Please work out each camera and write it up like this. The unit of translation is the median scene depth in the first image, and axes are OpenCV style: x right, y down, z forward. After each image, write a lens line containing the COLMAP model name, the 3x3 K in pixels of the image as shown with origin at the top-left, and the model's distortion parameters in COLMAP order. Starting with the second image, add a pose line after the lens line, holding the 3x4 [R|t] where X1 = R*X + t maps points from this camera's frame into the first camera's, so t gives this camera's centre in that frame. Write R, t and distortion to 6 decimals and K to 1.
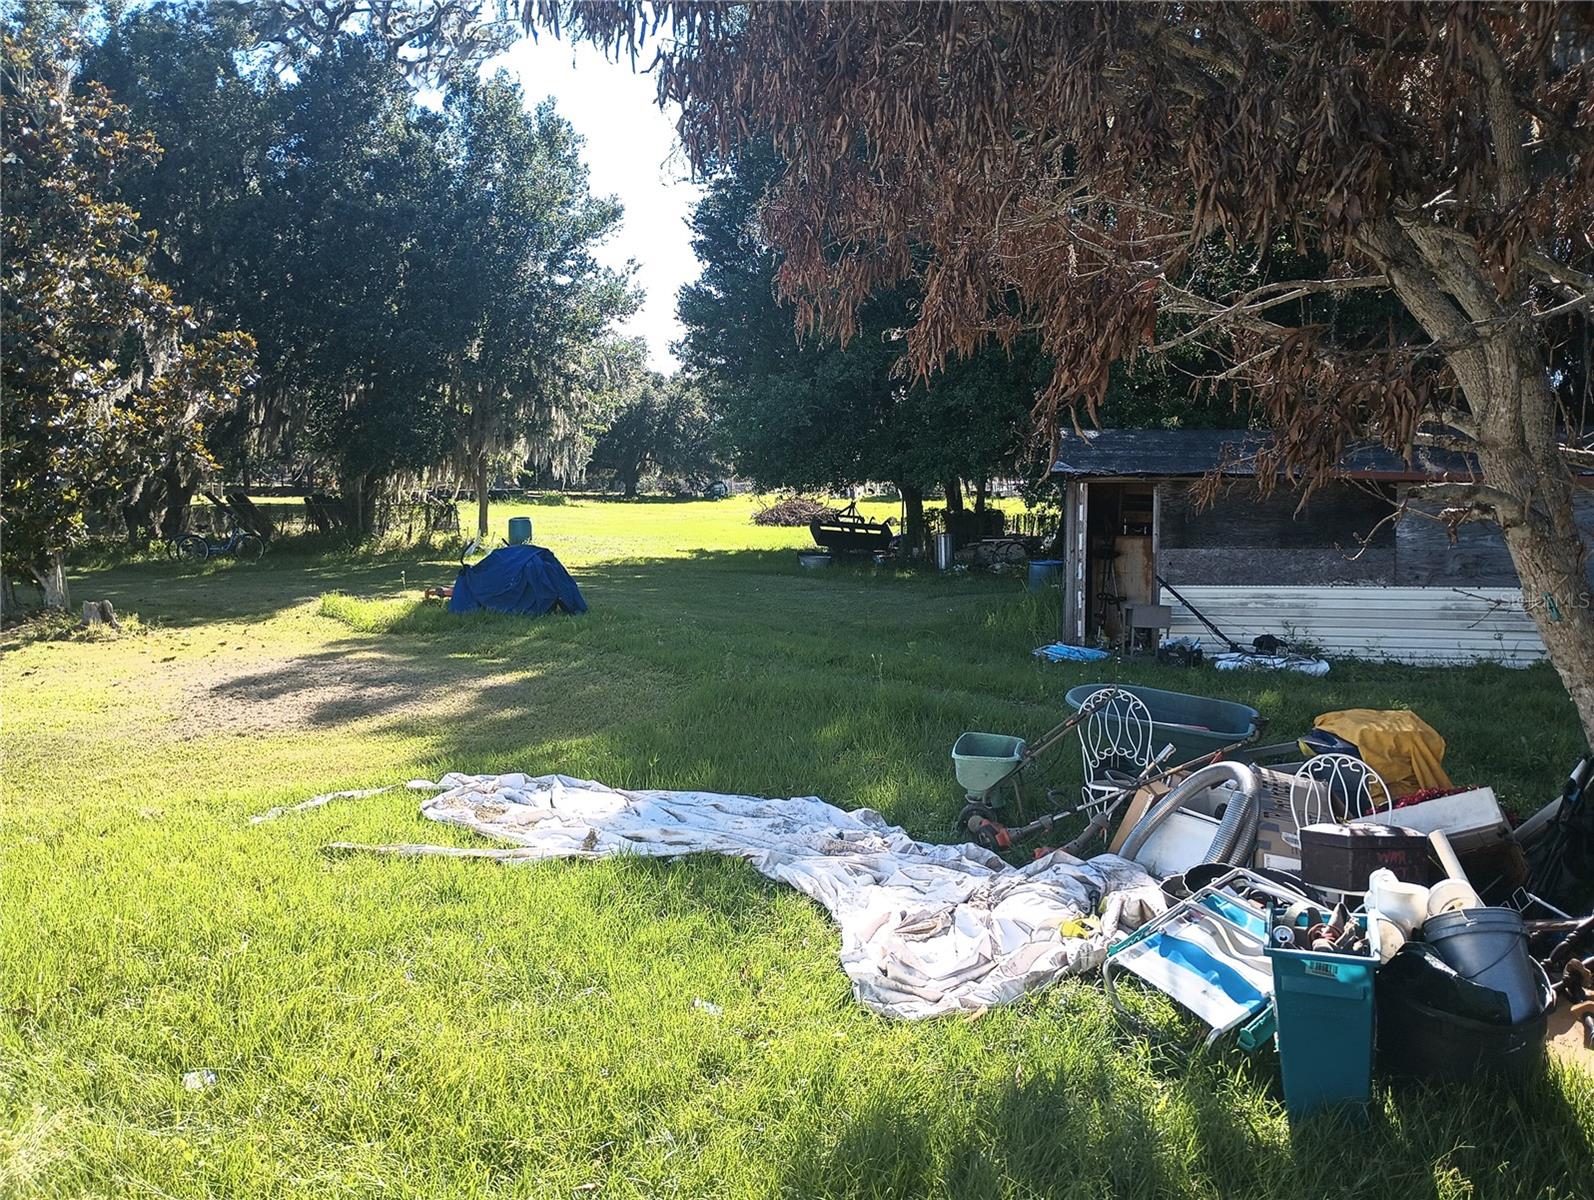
lens RADIAL K [[1372.5, 0, 797.2], [0, 1372.5, 587.3], [0, 0, 1]] dist [0.058268, -0.085100]
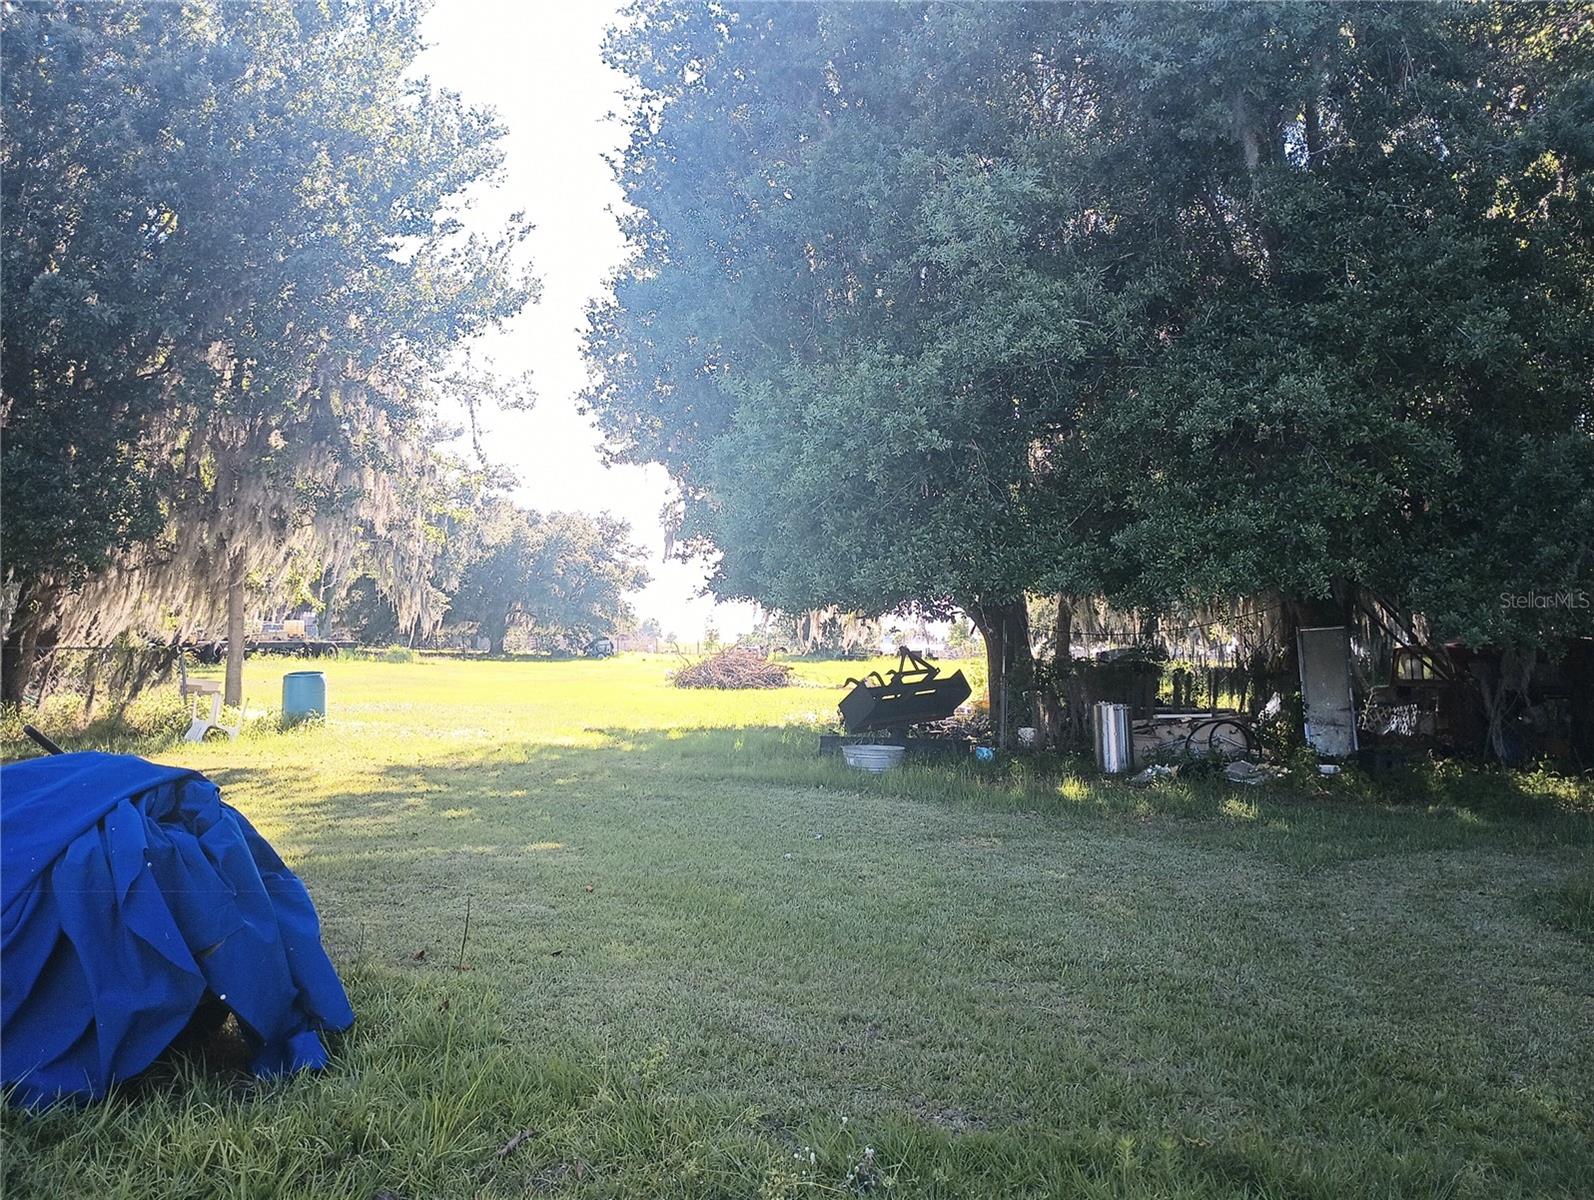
lens RADIAL K [[1372.5, 0, 800.9], [0, 1372.5, 596.9], [0, 0, 1]] dist [0.058268, -0.085100]
pose [[0.995050, 0.010619, 0.098810, -0.027154], [0.000611, 0.993602, -0.112937, -0.008440], [-0.099377, 0.112438, 0.988677, 0.204511]]
